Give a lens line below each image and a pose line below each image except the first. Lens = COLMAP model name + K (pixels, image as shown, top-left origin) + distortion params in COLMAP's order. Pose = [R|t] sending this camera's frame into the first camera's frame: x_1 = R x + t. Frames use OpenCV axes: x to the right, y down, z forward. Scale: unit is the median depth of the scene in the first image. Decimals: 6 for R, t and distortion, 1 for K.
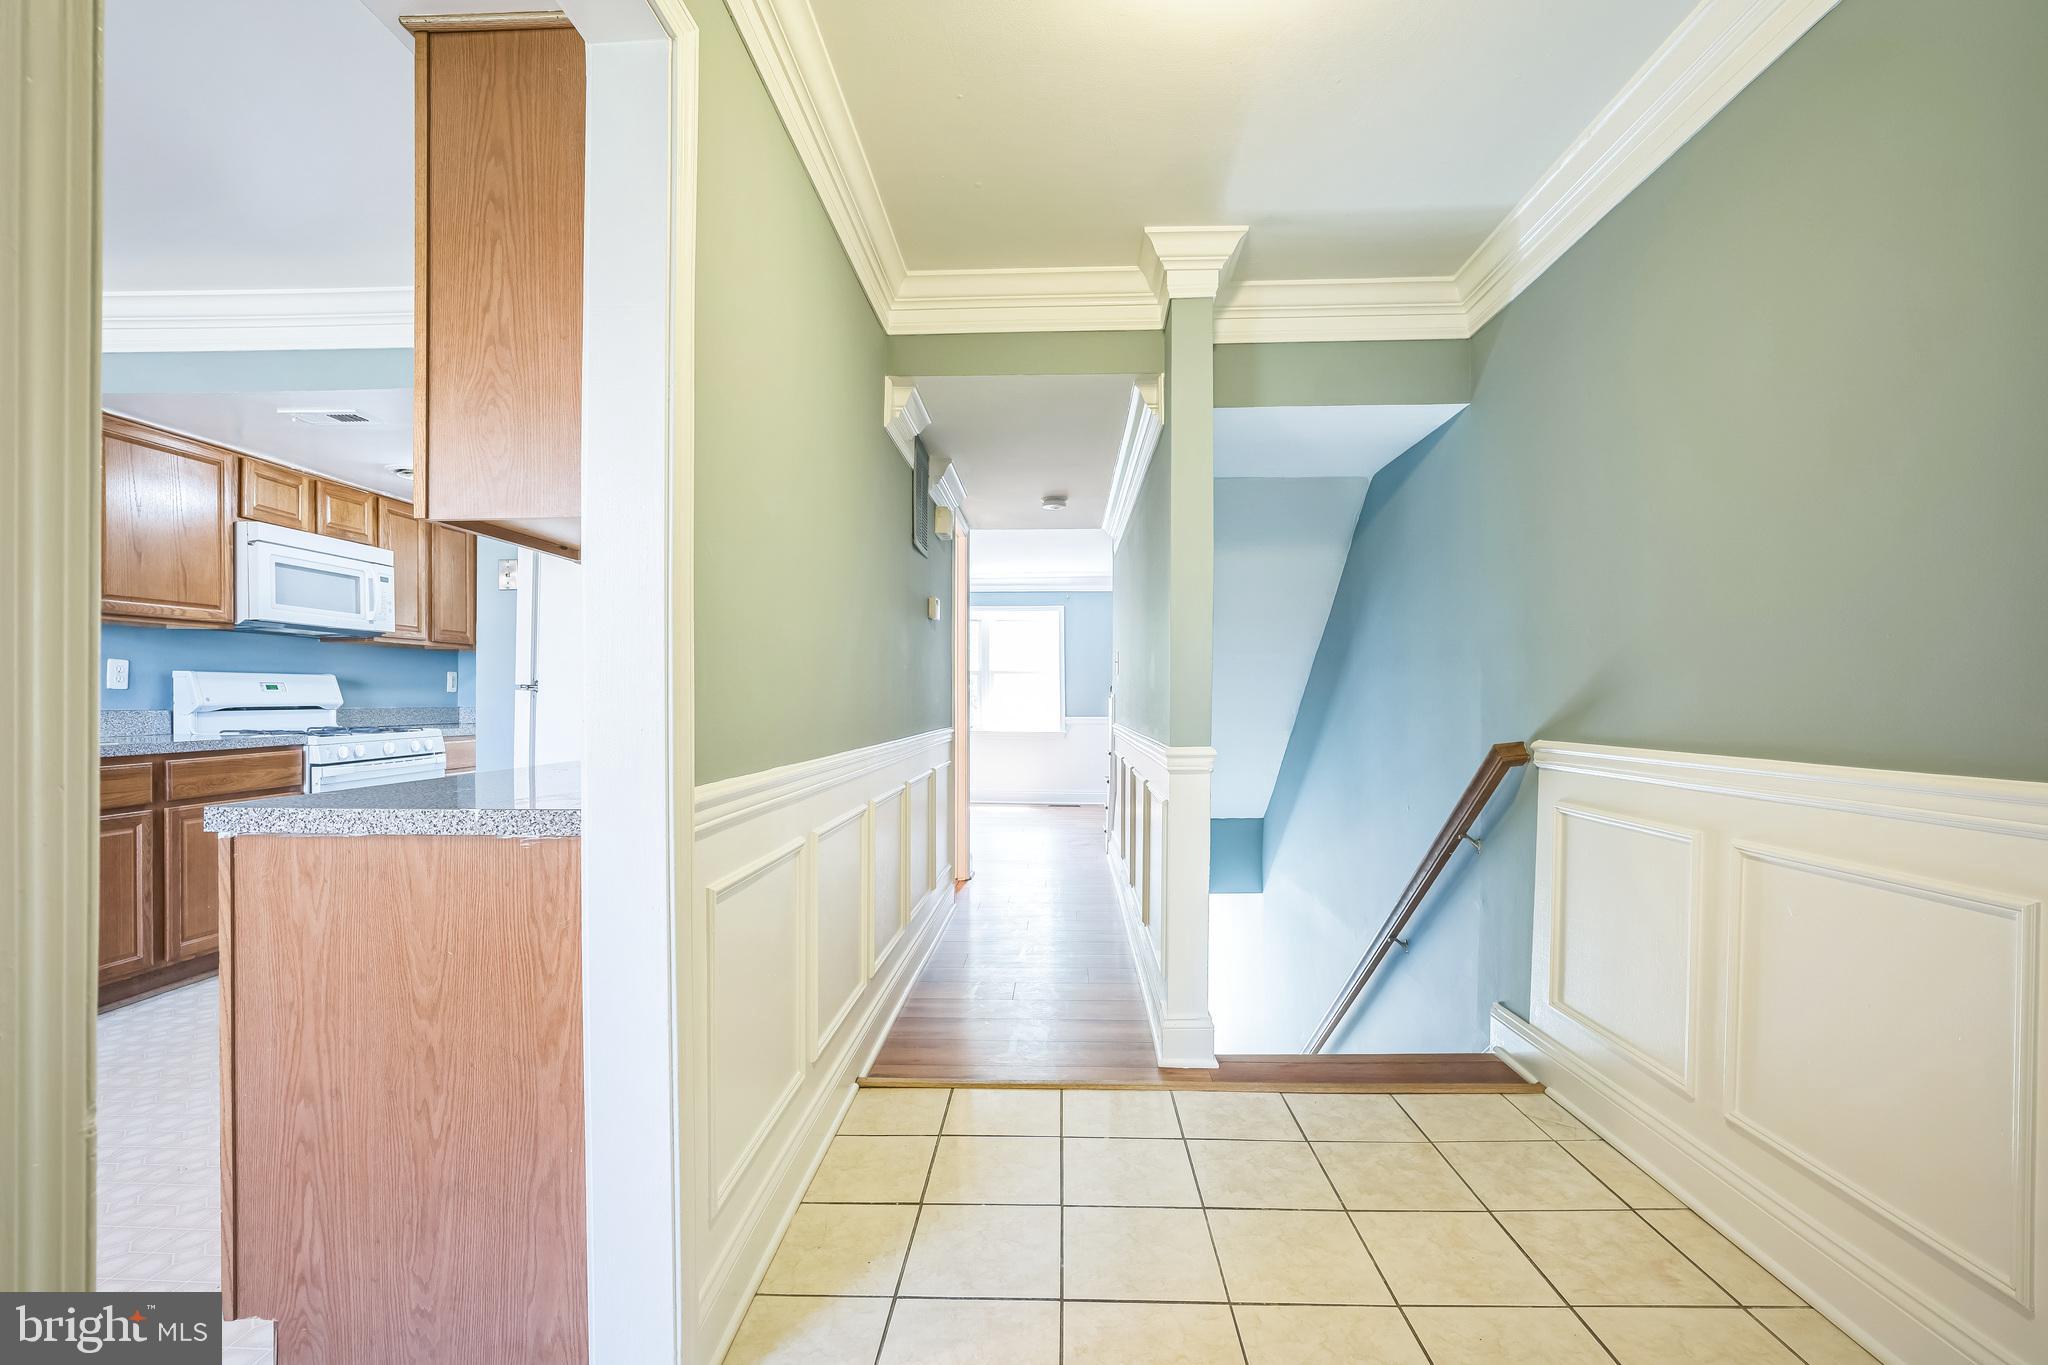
lens RADIAL K [[871.5, 0, 1022.9], [0, 871.5, 697.6], [0, 0, 1]] dist [-0.011288, 0.002829]
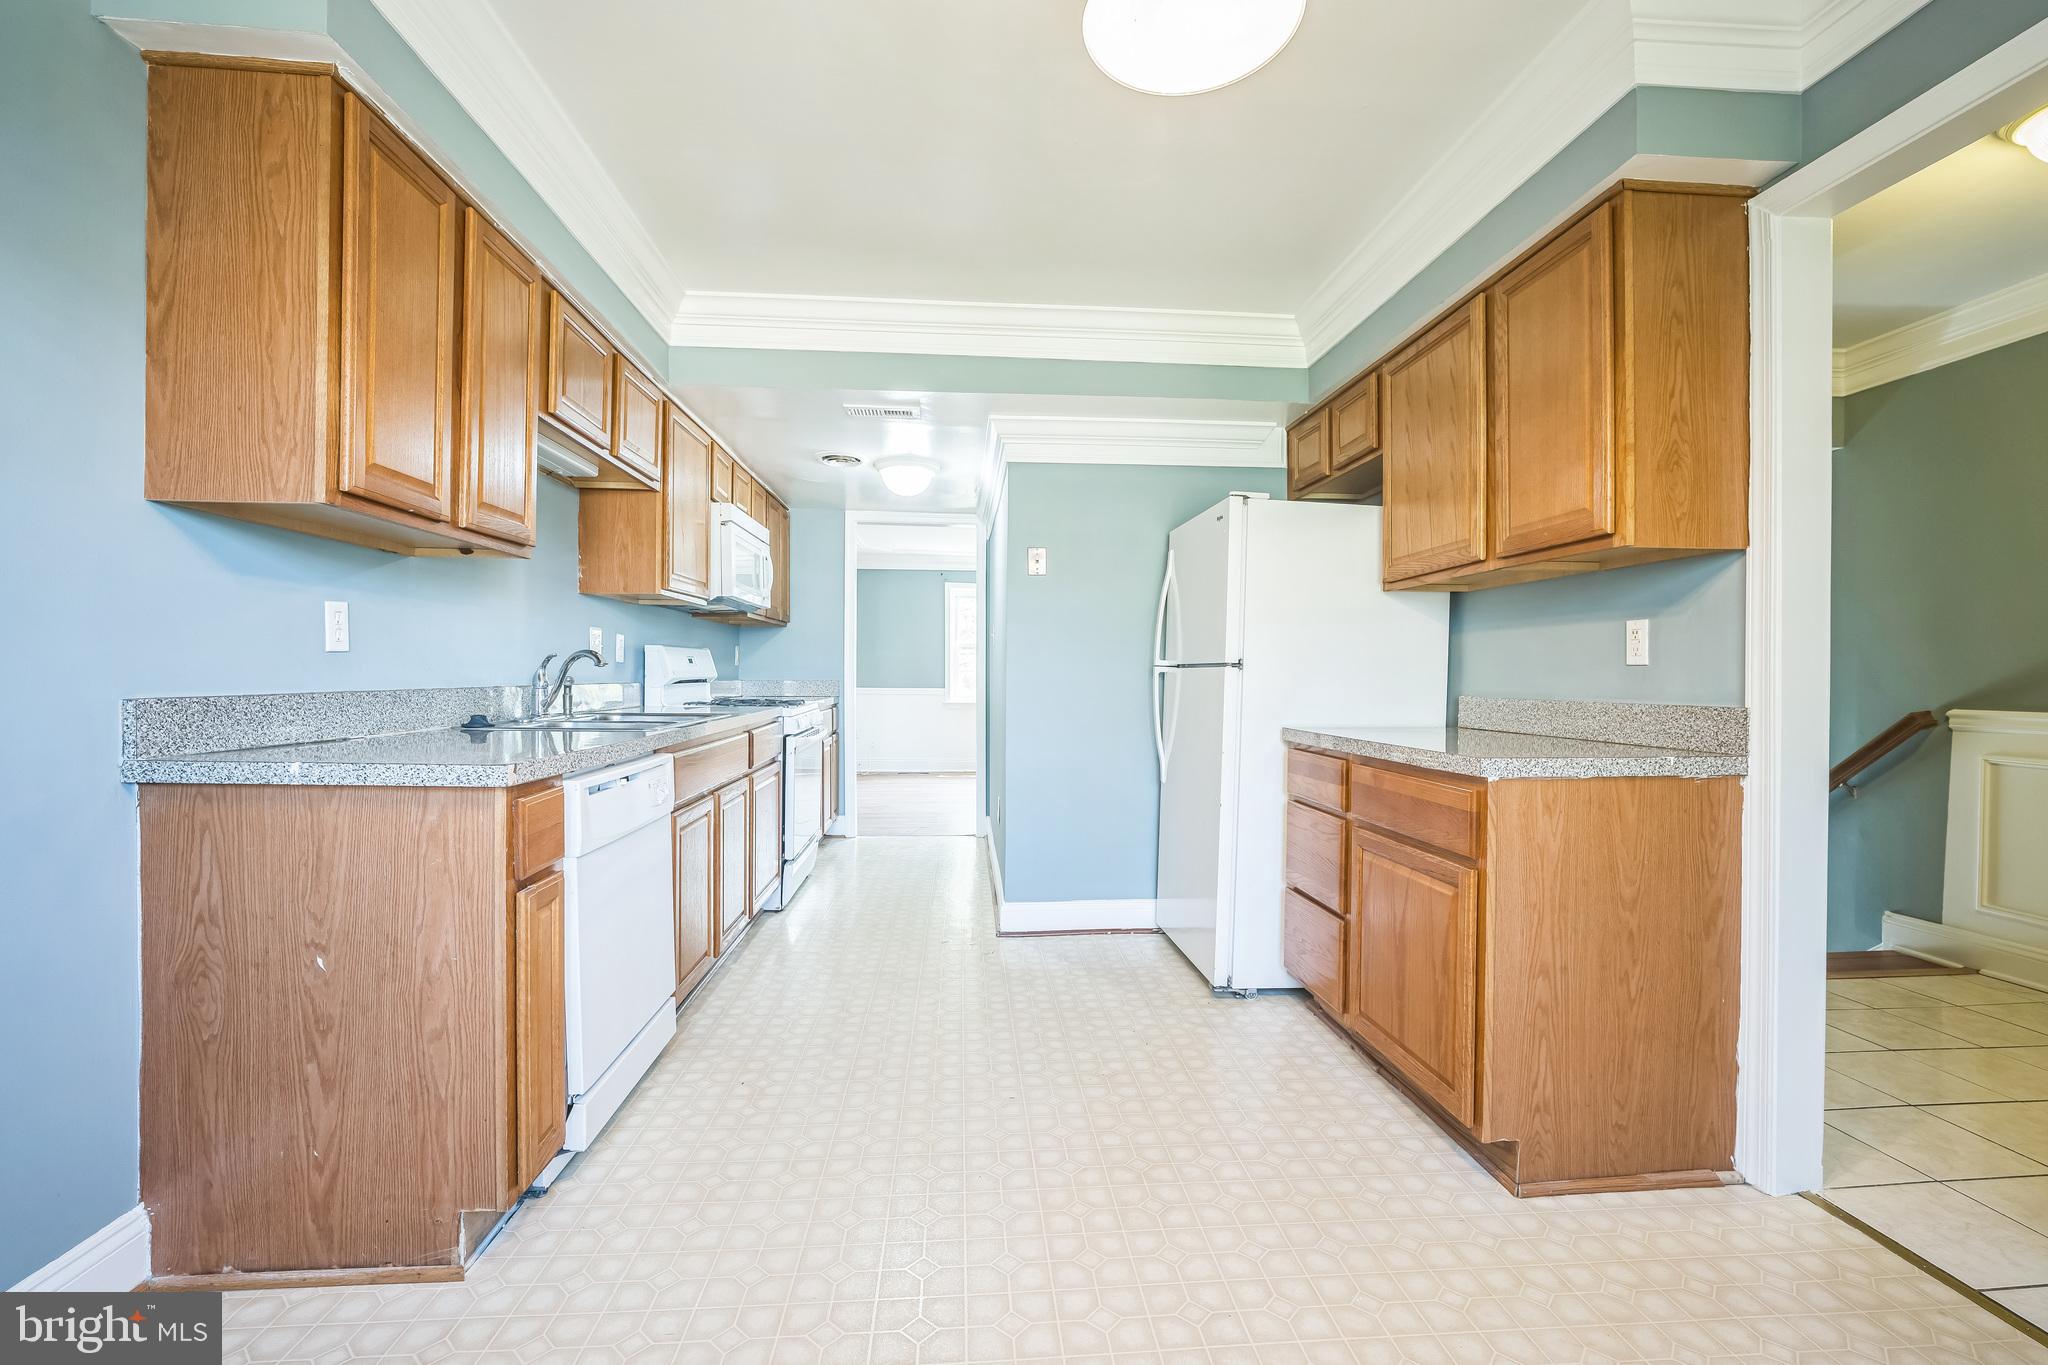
lens RADIAL K [[871.5, 0, 1030.5], [0, 871.5, 673.9], [0, 0, 1]] dist [-0.011288, 0.002829]
pose [[0.989718, 0.004362, 0.142969, -1.820372], [-0.004667, 0.999987, 0.001800, -0.001883], [-0.142959, -0.002448, 0.989726, -0.220074]]
